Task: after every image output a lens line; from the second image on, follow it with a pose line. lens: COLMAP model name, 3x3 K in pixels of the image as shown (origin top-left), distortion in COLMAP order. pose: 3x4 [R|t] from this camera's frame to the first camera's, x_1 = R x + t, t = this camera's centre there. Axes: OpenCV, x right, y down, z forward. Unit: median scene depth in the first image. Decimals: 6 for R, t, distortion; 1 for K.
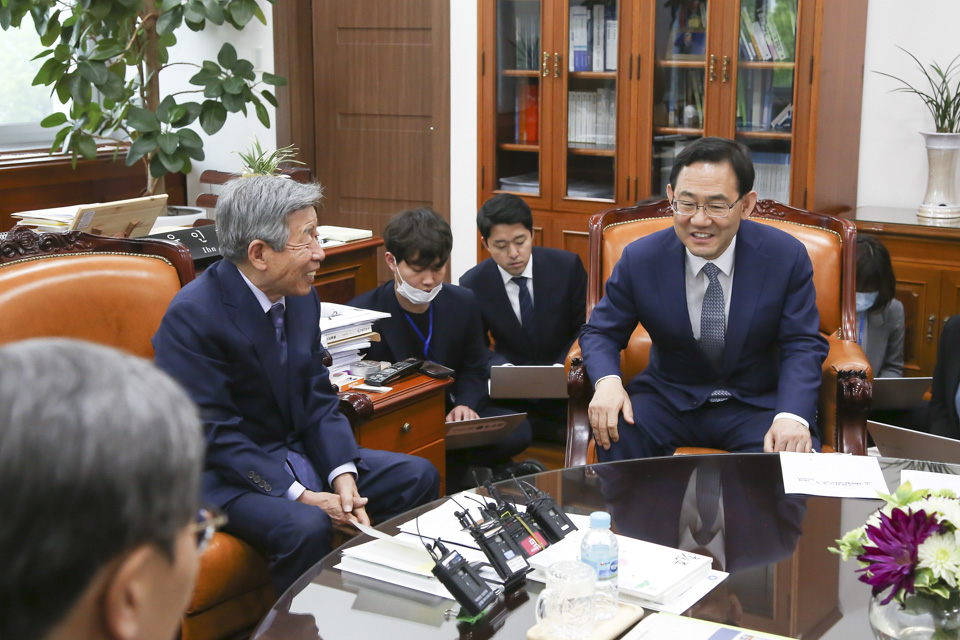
lens RADIAL K [[1405.6, 0, 479.0], [0, 1405.6, 289.8], [0, 0, 1]] dist [0.101192, 0.099556]
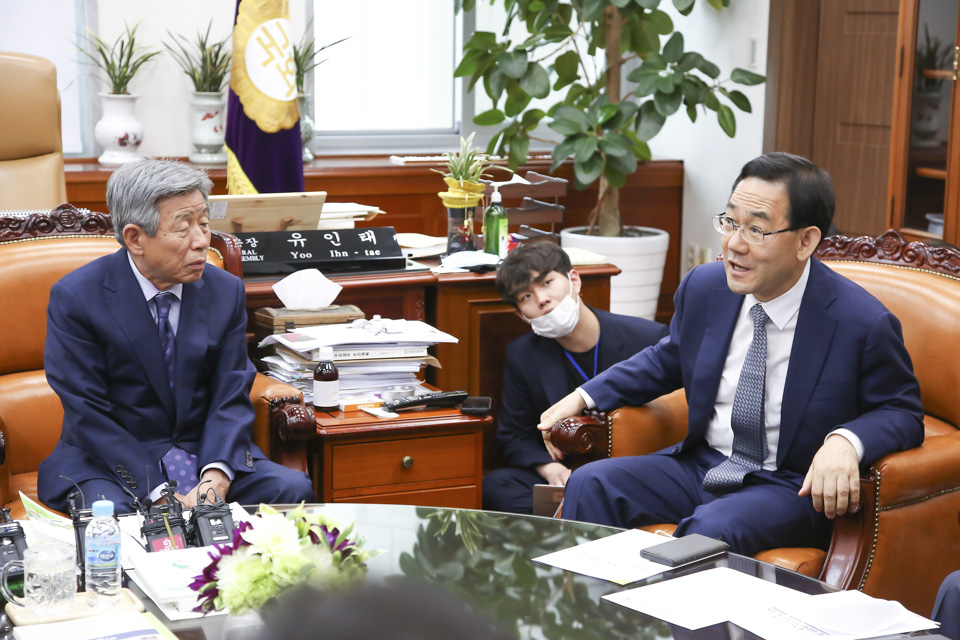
lens RADIAL K [[1939.9, 0, 491.5], [0, 1939.9, 322.7], [0, 0, 1]] dist [0.366898, -0.166663]
pose [[0.841404, 0.101528, -0.530784, 0.467020], [-0.114803, 0.993356, 0.008023, -0.003982], [0.528072, 0.054185, 0.847469, -0.018019]]
